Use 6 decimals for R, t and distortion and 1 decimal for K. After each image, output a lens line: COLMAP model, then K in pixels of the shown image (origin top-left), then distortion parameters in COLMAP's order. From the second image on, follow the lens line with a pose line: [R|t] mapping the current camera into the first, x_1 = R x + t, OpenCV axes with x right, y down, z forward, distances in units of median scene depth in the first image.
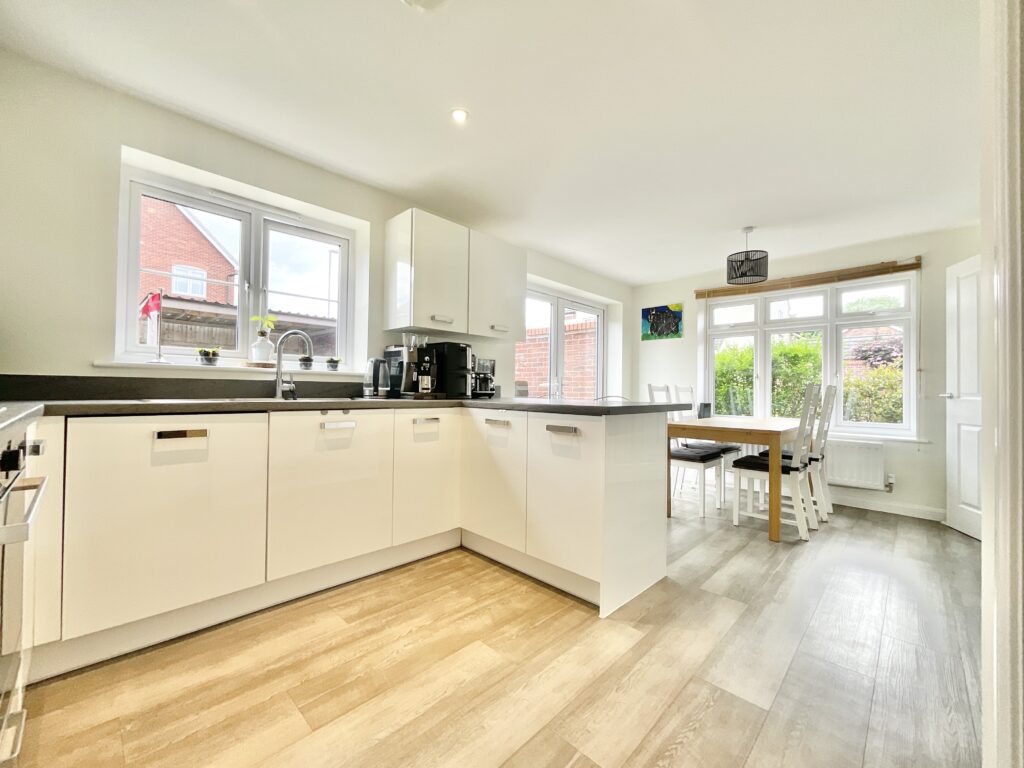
lens RADIAL K [[417.8, 0, 509.1], [0, 417.8, 388.9], [0, 0, 1]] dist [0.006362, -0.001610]
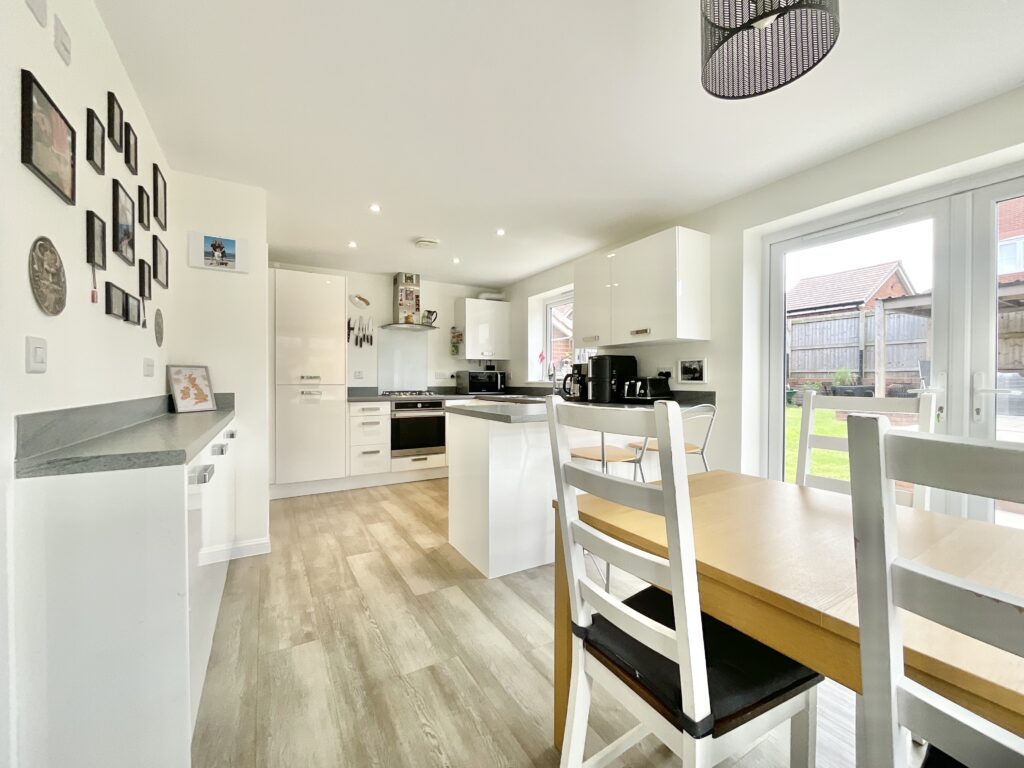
lens RADIAL K [[417.8, 0, 508.3], [0, 417.8, 381.8], [0, 0, 1]] dist [0.006362, -0.001610]
pose [[-0.263897, -0.016547, -0.964409, 1.698452], [-0.010999, 0.999839, -0.014145, -0.022554], [0.964488, 0.006875, -0.264036, 1.651118]]
